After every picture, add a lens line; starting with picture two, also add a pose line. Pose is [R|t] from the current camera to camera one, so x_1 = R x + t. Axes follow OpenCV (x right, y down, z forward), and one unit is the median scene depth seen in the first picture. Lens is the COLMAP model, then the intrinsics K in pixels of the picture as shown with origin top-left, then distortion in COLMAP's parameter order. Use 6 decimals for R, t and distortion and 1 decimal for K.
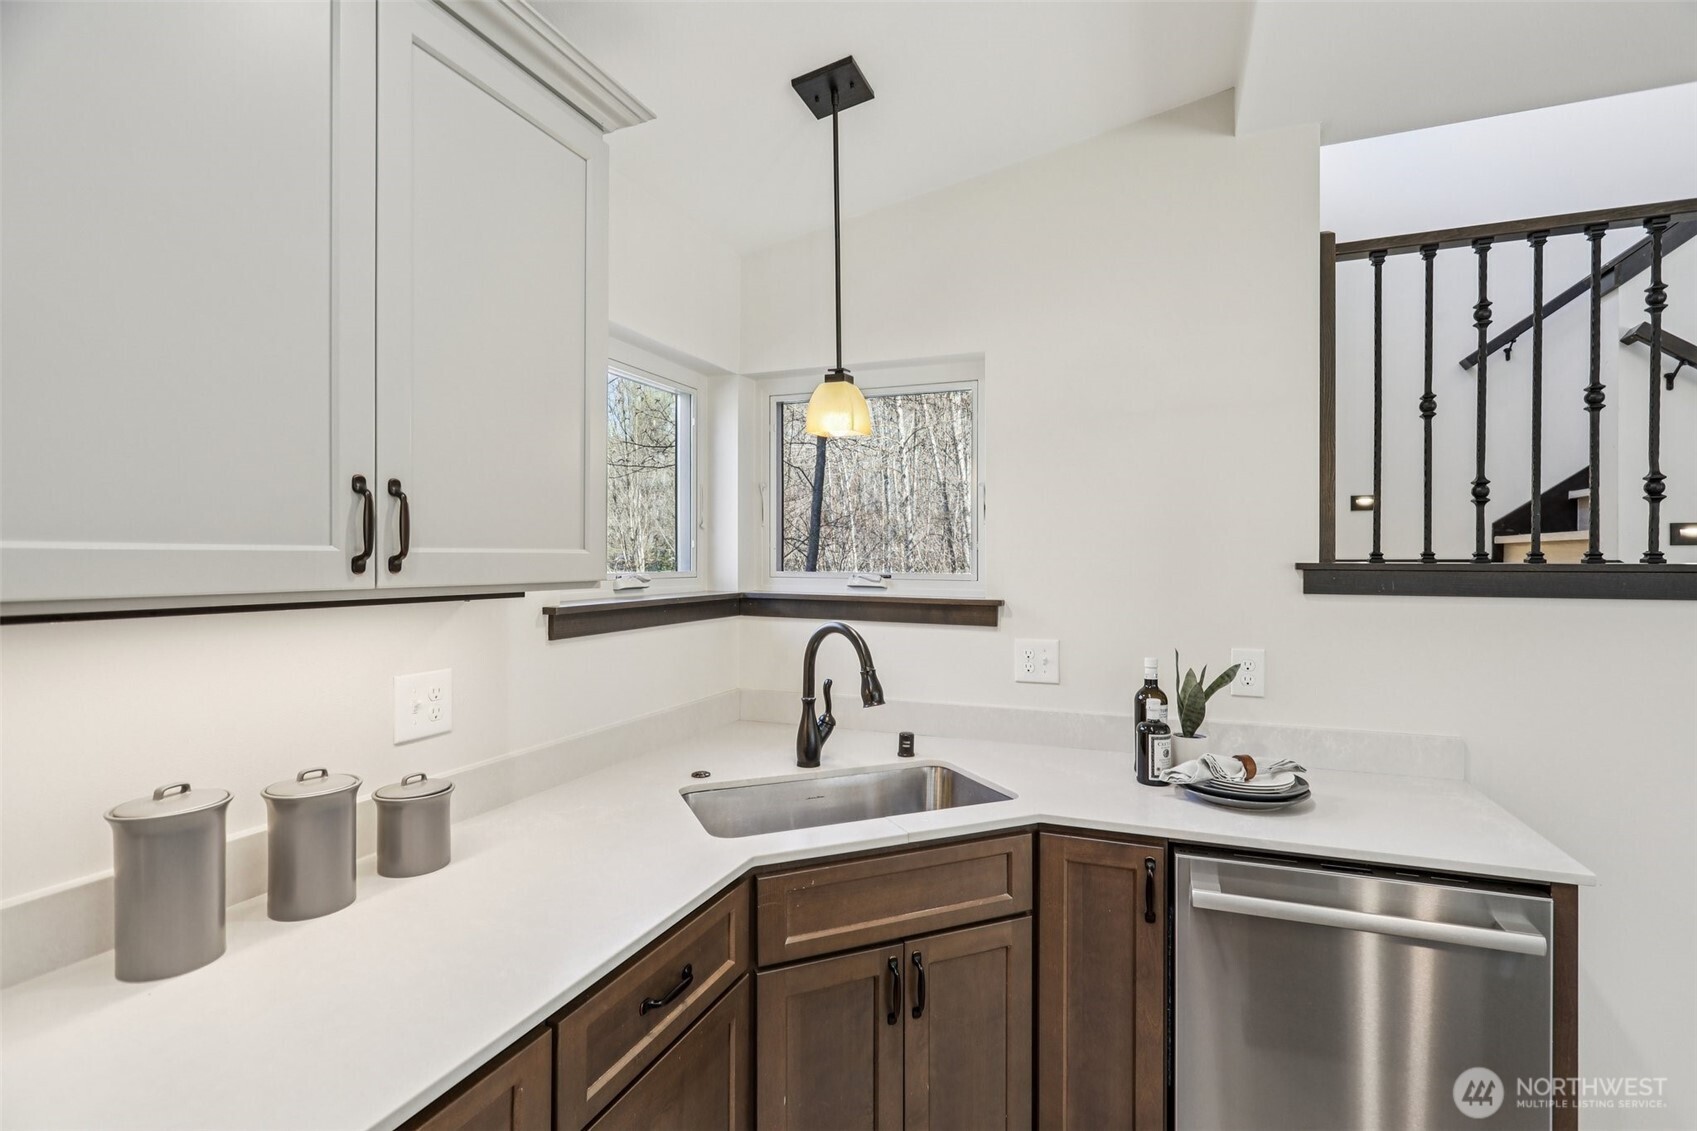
lens RADIAL K [[791.9, 0, 851.9], [0, 791.9, 561.5], [0, 0, 1]] dist [-0.005828, 0.000510]
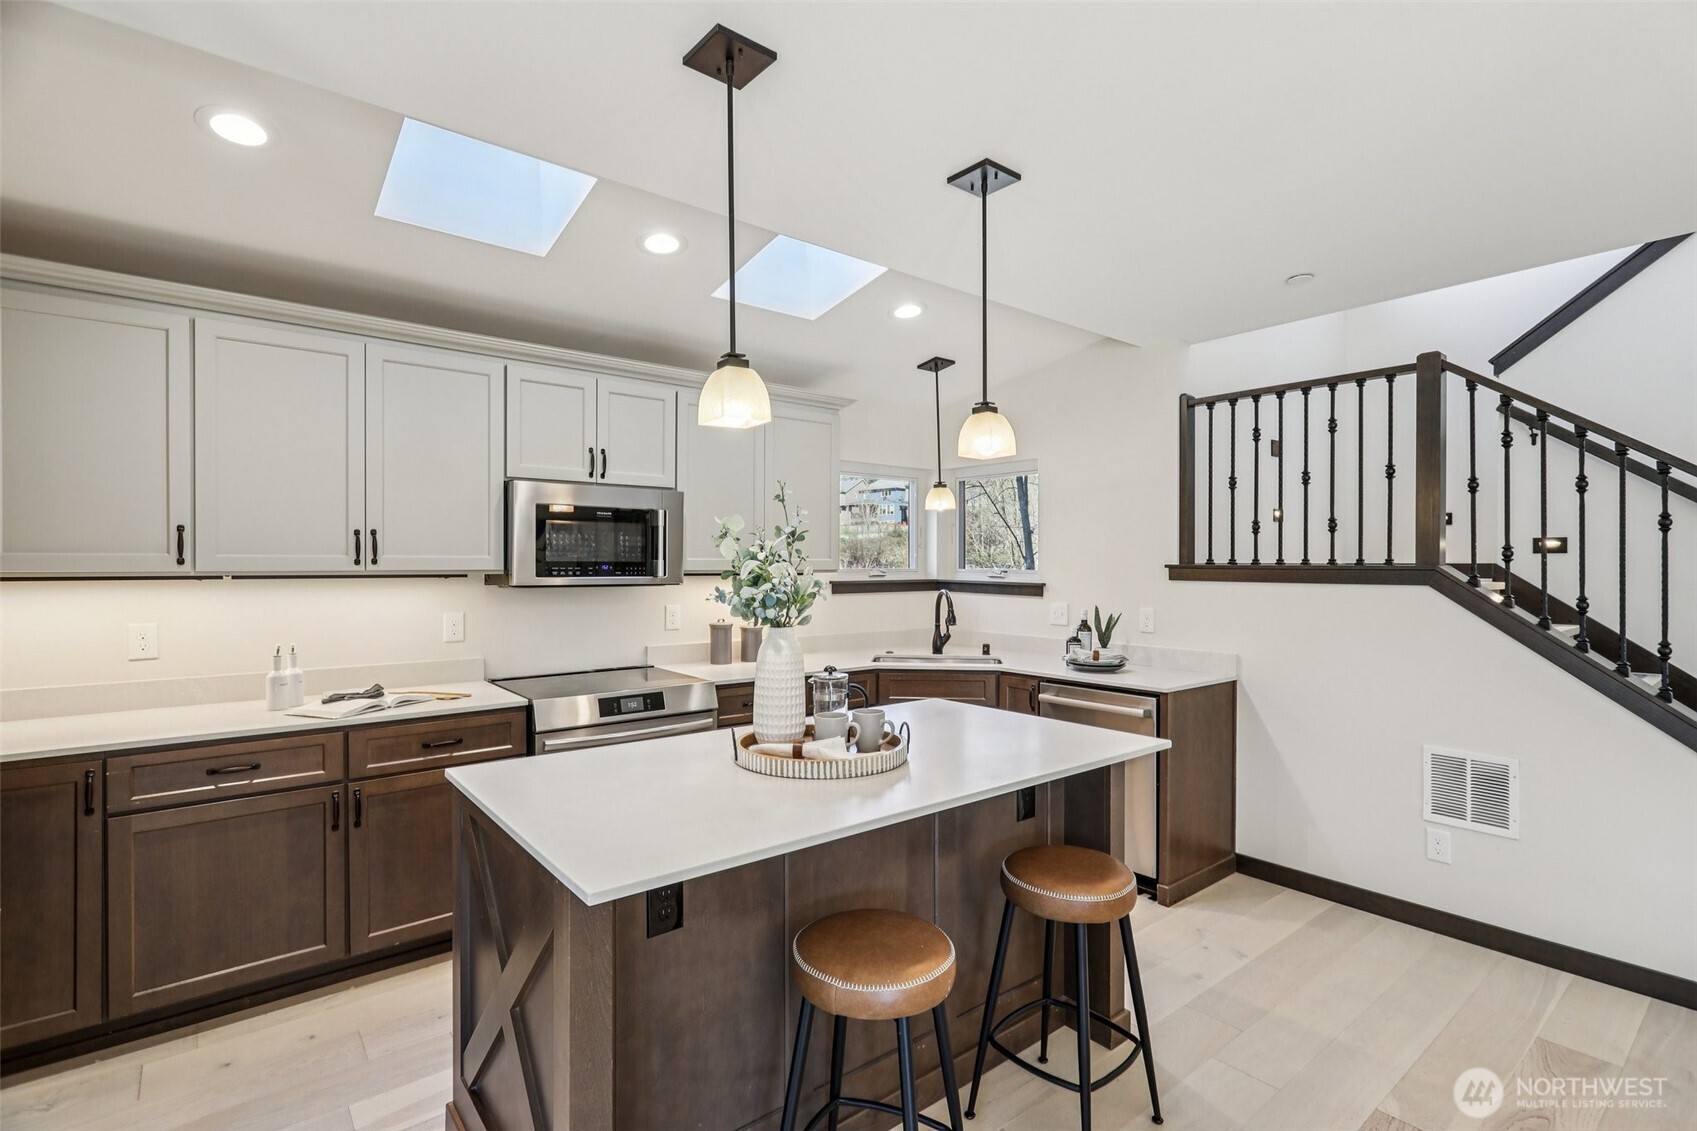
lens RADIAL K [[791.9, 0, 851.9], [0, 791.9, 561.5], [0, 0, 1]] dist [-0.005828, 0.000510]
pose [[0.876649, 0.001475, -0.481128, 0.815195], [-0.004852, 0.999972, -0.005775, 0.009471], [0.481106, 0.007397, 0.876631, -1.087299]]
